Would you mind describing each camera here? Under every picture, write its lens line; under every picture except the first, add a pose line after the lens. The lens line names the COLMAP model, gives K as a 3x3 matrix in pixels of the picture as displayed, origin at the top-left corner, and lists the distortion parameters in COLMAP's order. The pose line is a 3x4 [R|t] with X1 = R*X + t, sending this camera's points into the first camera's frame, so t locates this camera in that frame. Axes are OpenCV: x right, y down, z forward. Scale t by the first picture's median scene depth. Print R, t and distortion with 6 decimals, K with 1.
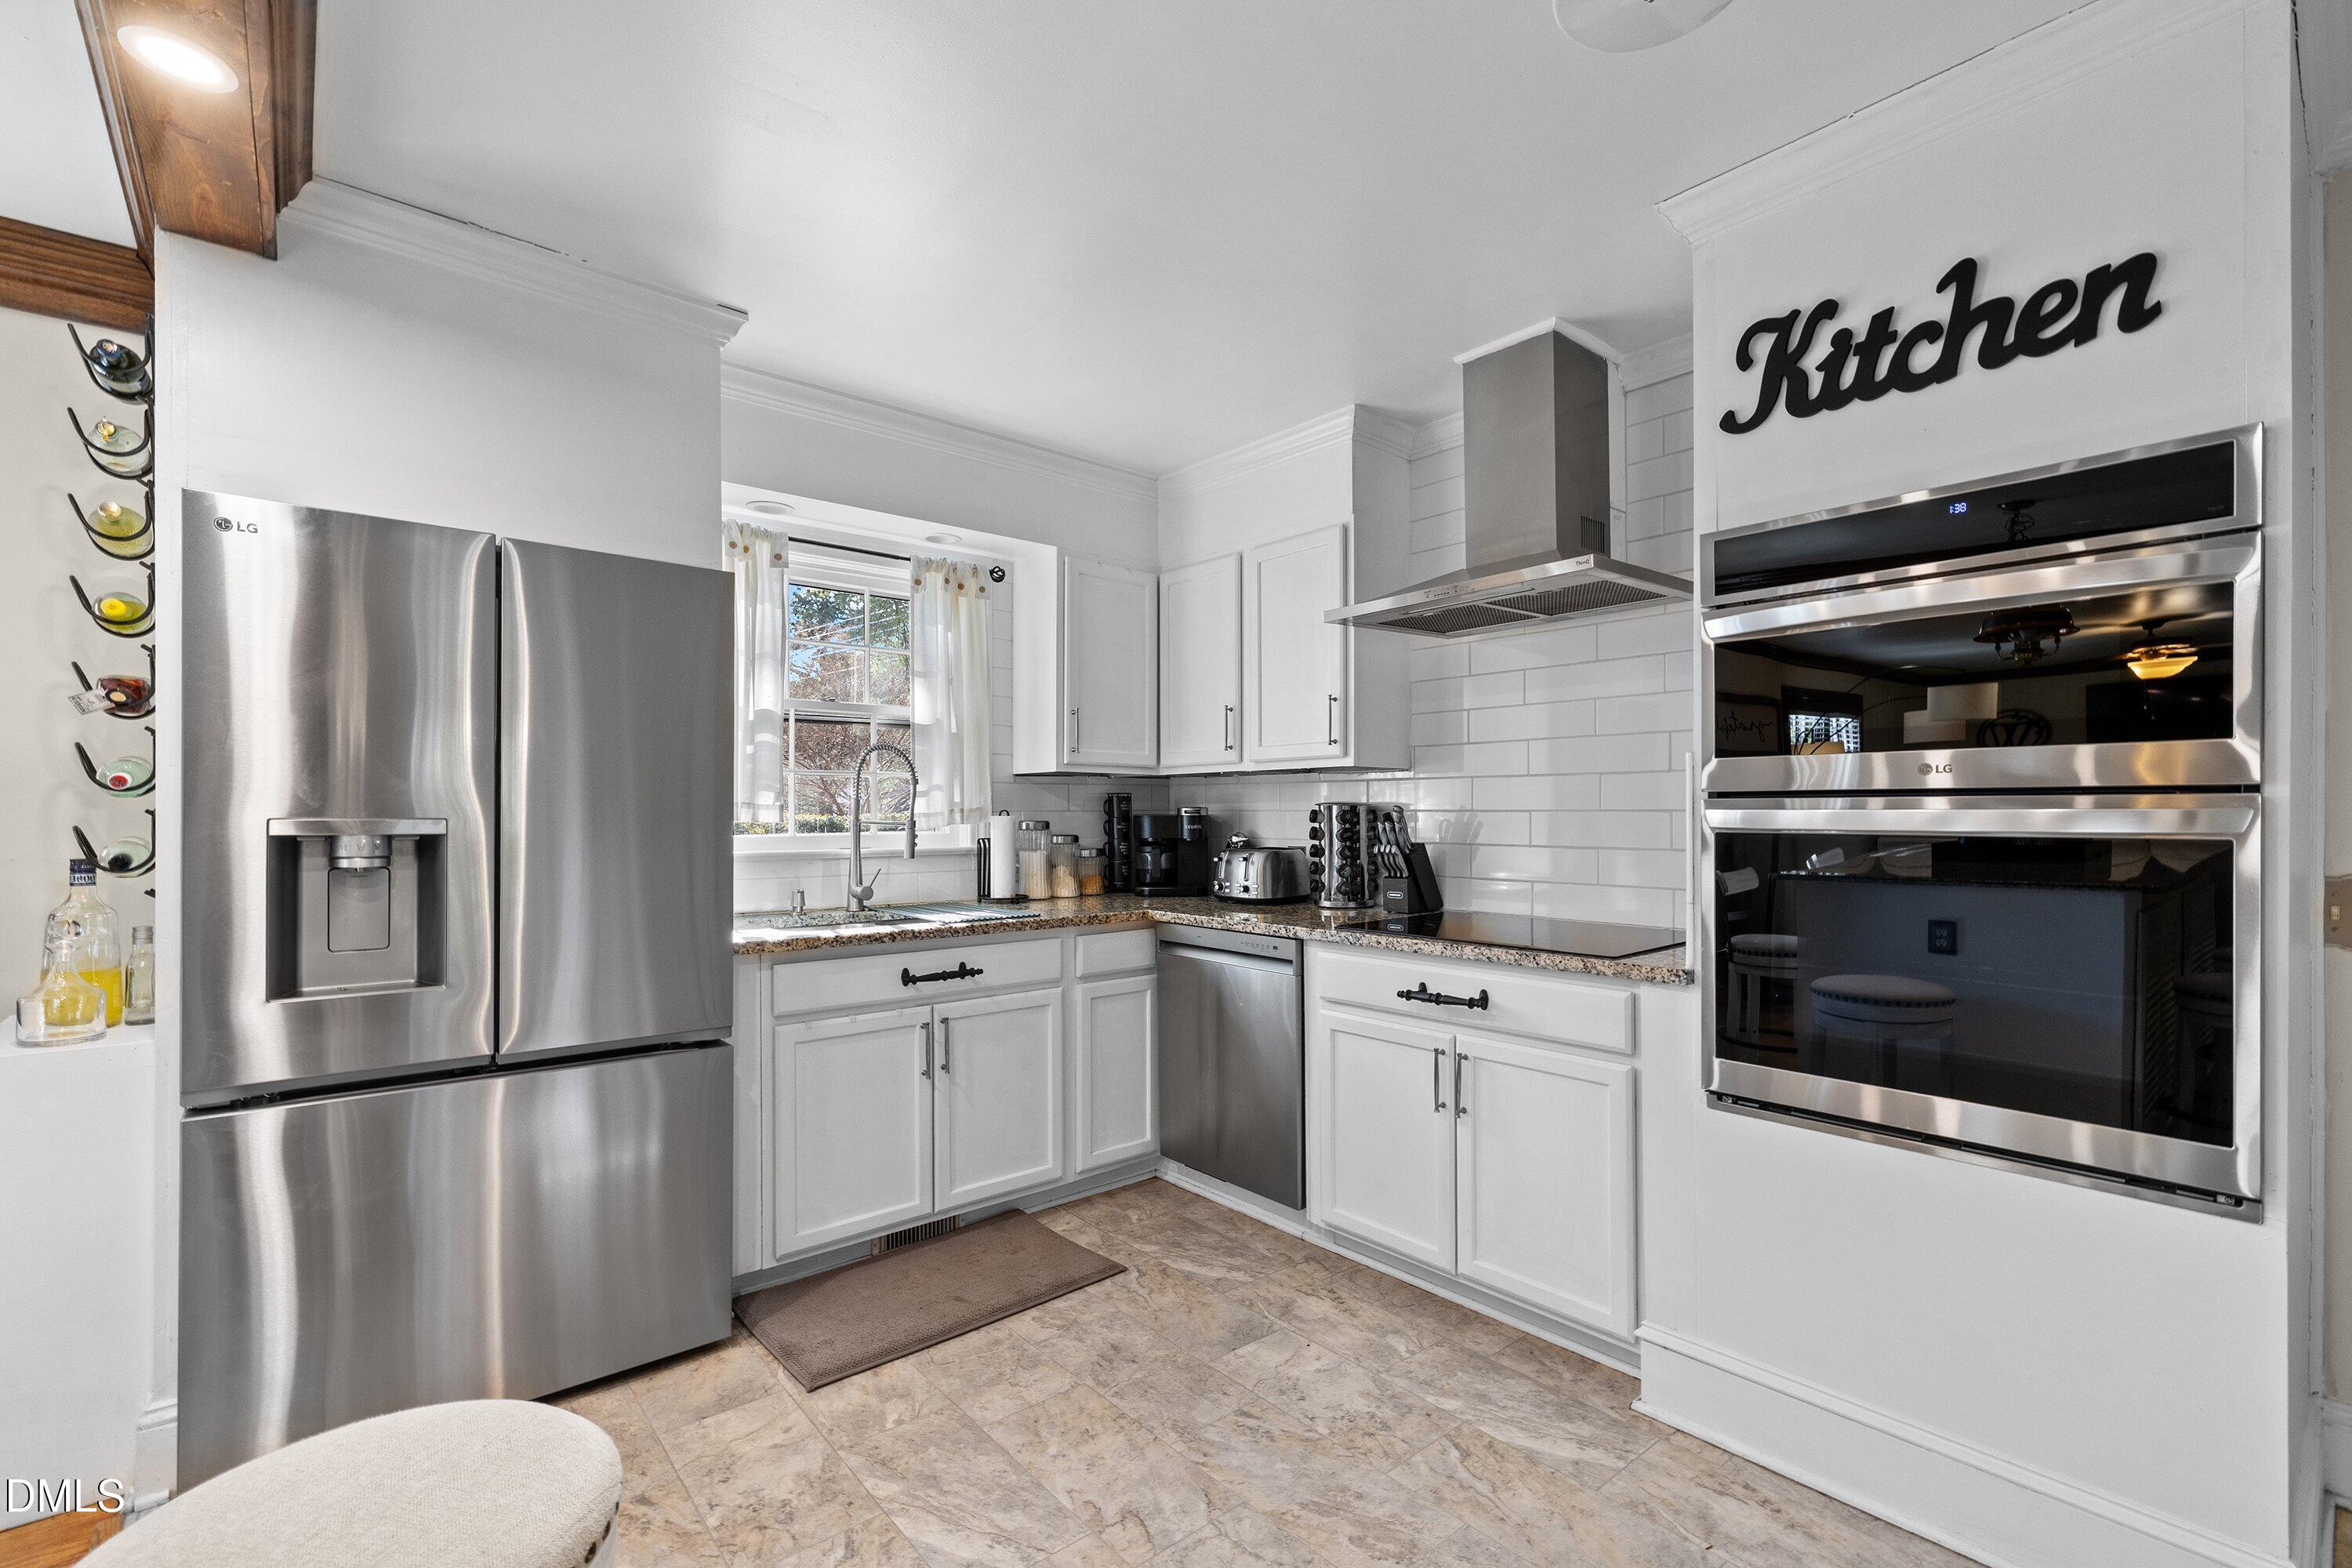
lens RADIAL K [[1035.0, 0, 1170.5], [0, 1035.0, 801.1], [0, 0, 1]] dist [-0.001667, -0.000393]
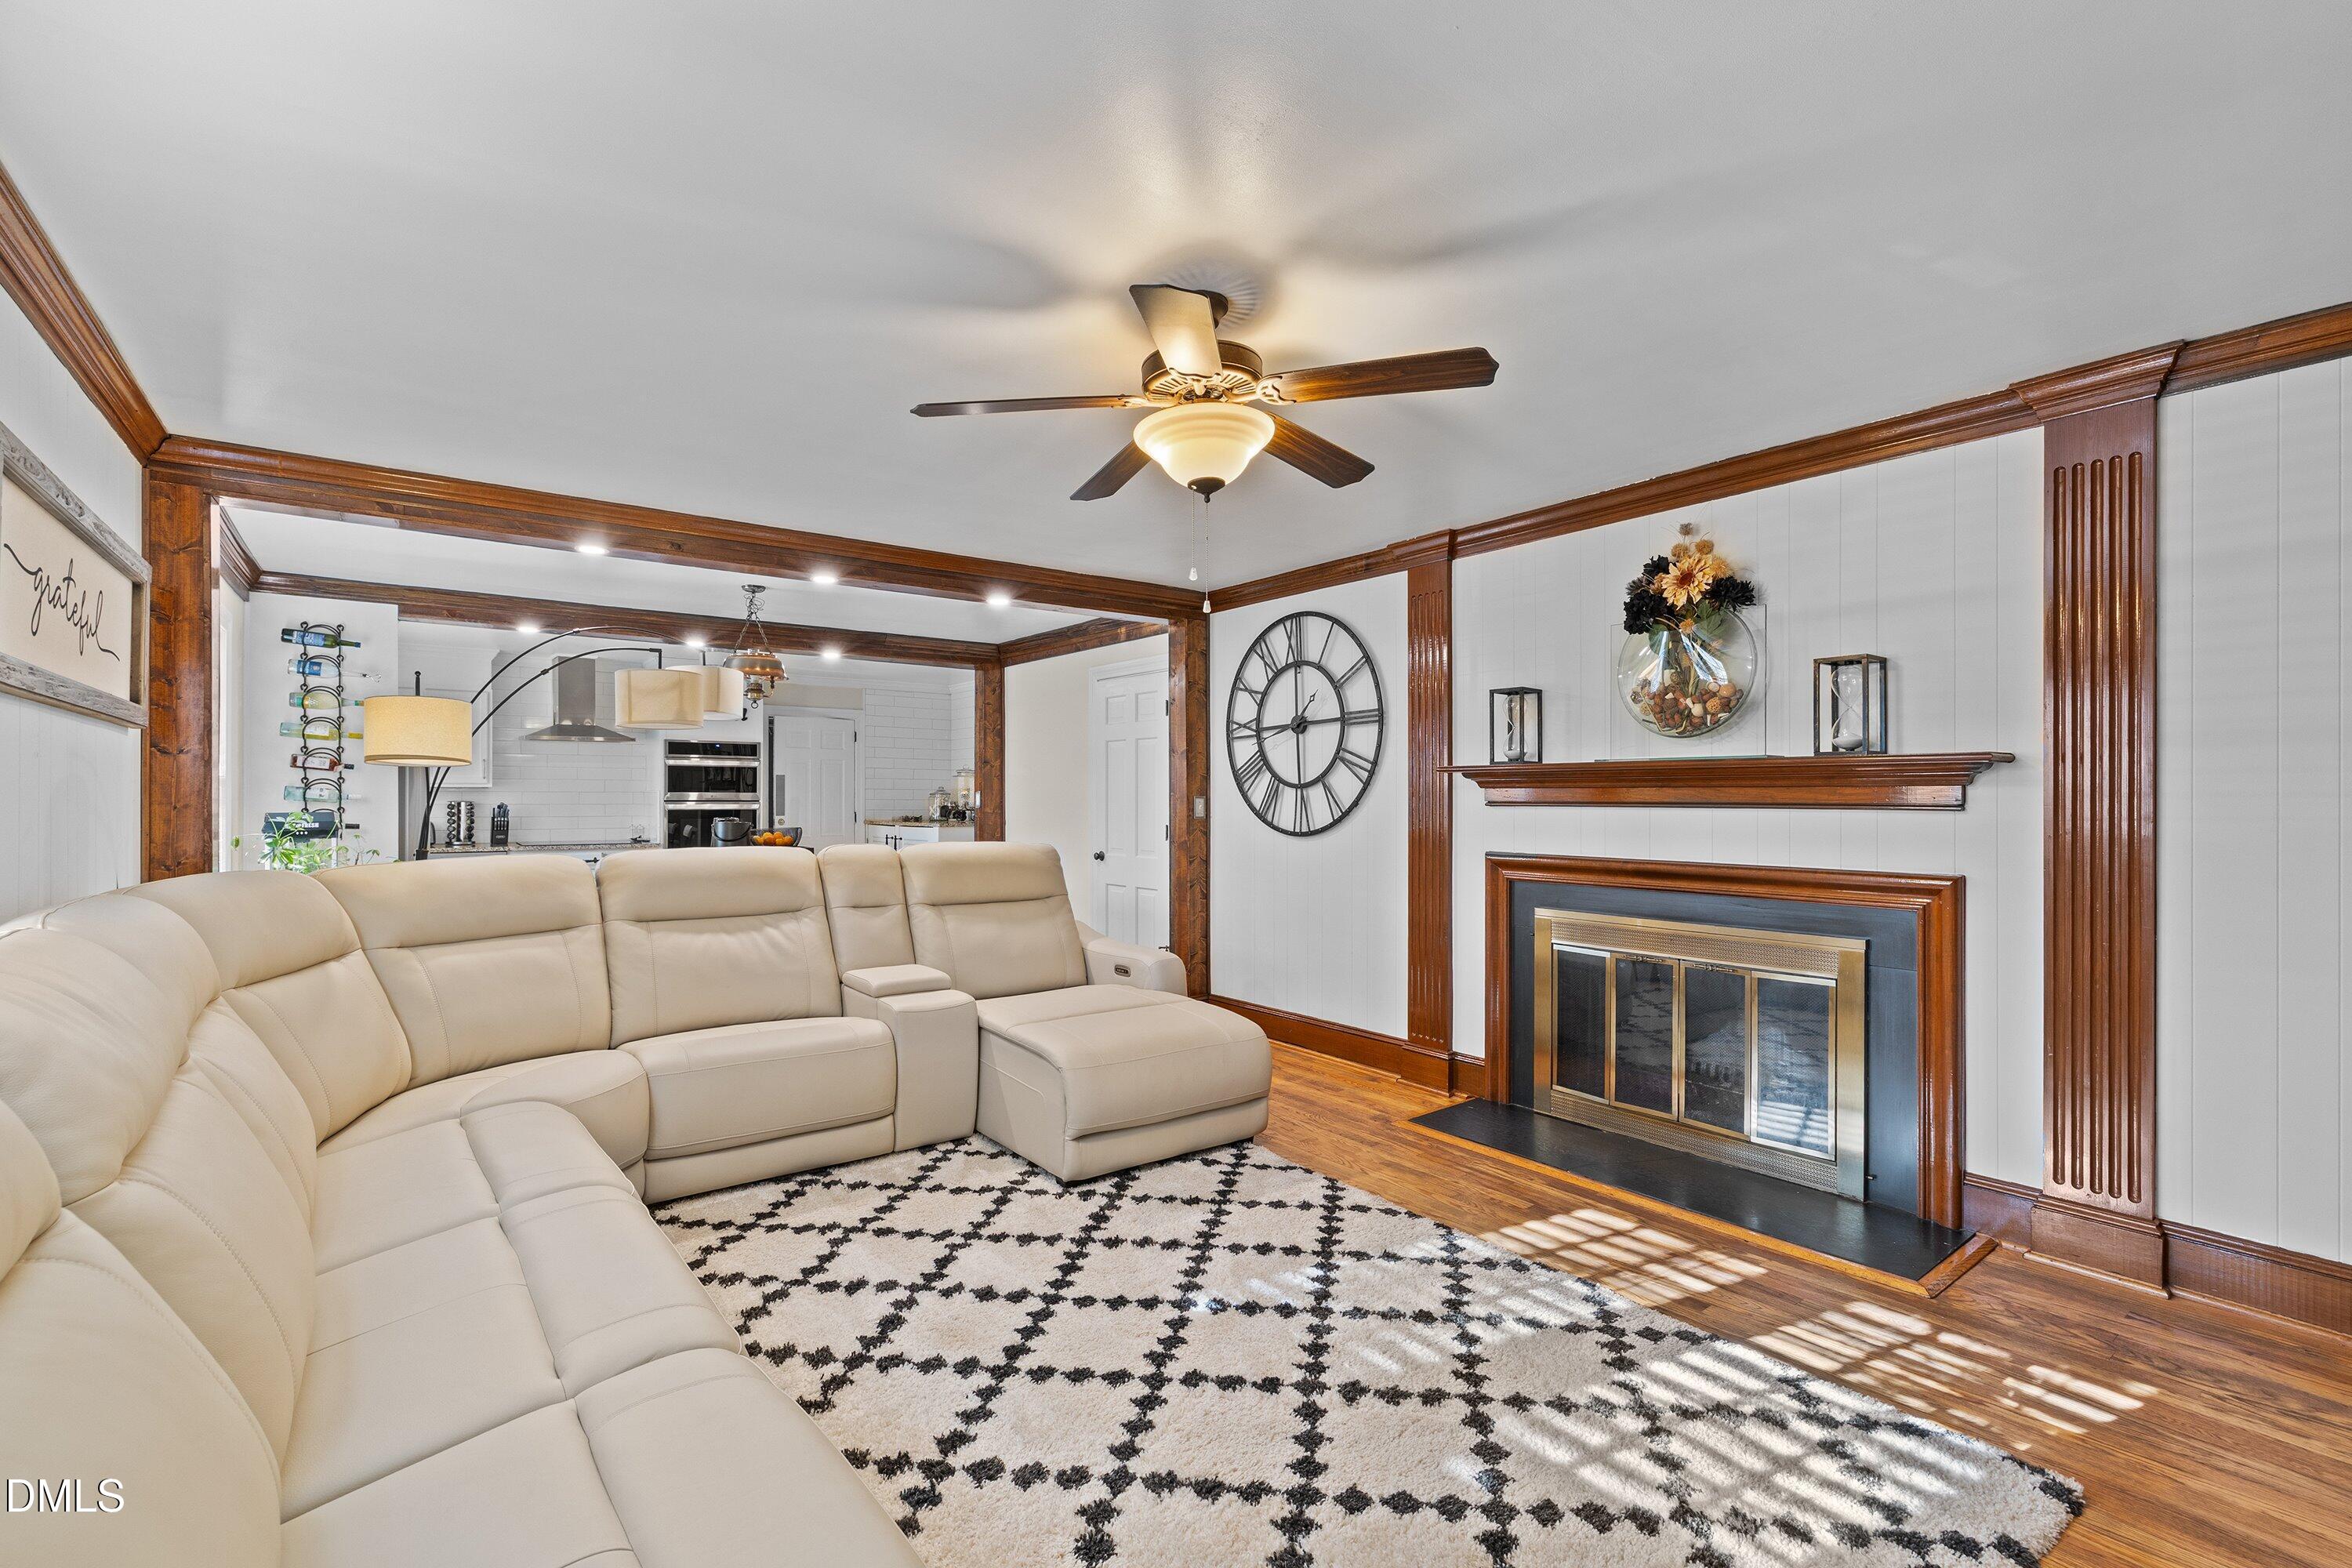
lens RADIAL K [[1035.0, 0, 1186.2], [0, 1035.0, 792.5], [0, 0, 1]] dist [-0.001667, -0.000393]
pose [[0.030733, 0.012366, 0.999451, -3.876221], [-0.011308, 0.999864, -0.012024, -0.014463], [-0.999464, -0.010933, 0.030869, -1.337293]]
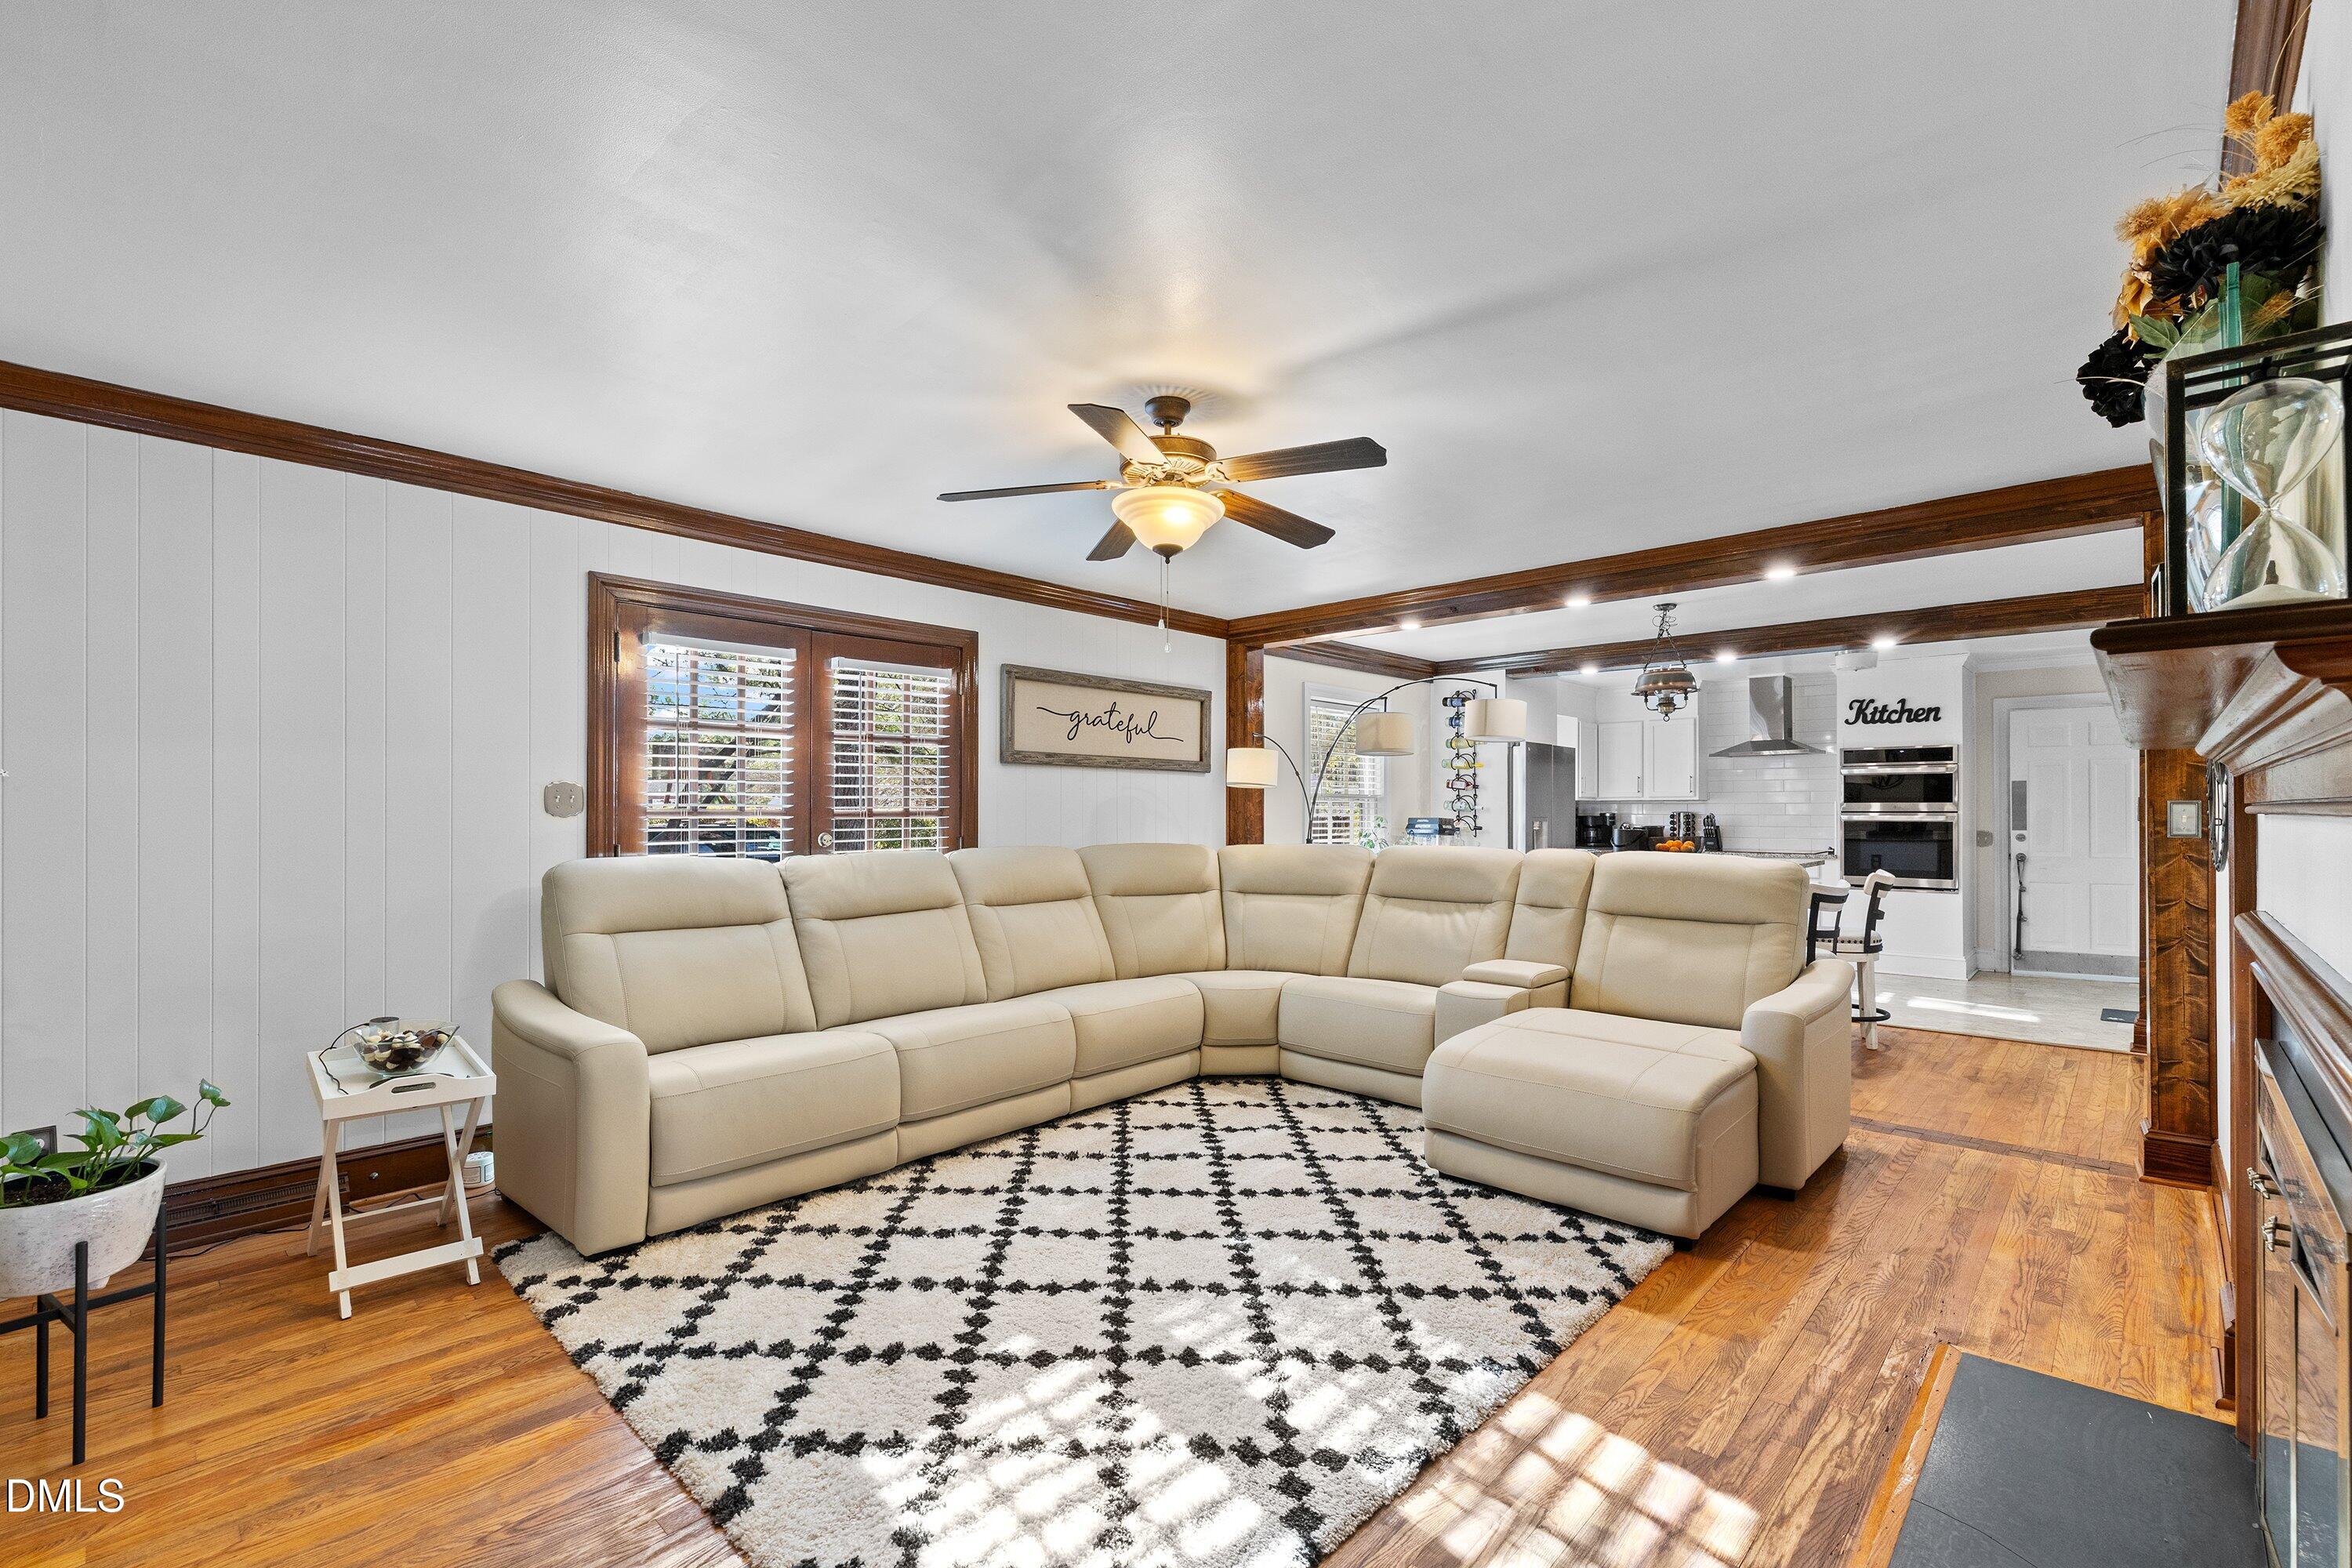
lens RADIAL K [[1035.0, 0, 1186.0], [0, 1035.0, 793.3], [0, 0, 1]] dist [-0.001667, -0.000393]
pose [[0.991462, 0.009671, 0.130037, -2.768645], [-0.008546, 0.999921, -0.009208, -0.021512], [-0.130116, 0.008018, 0.991466, -2.914419]]
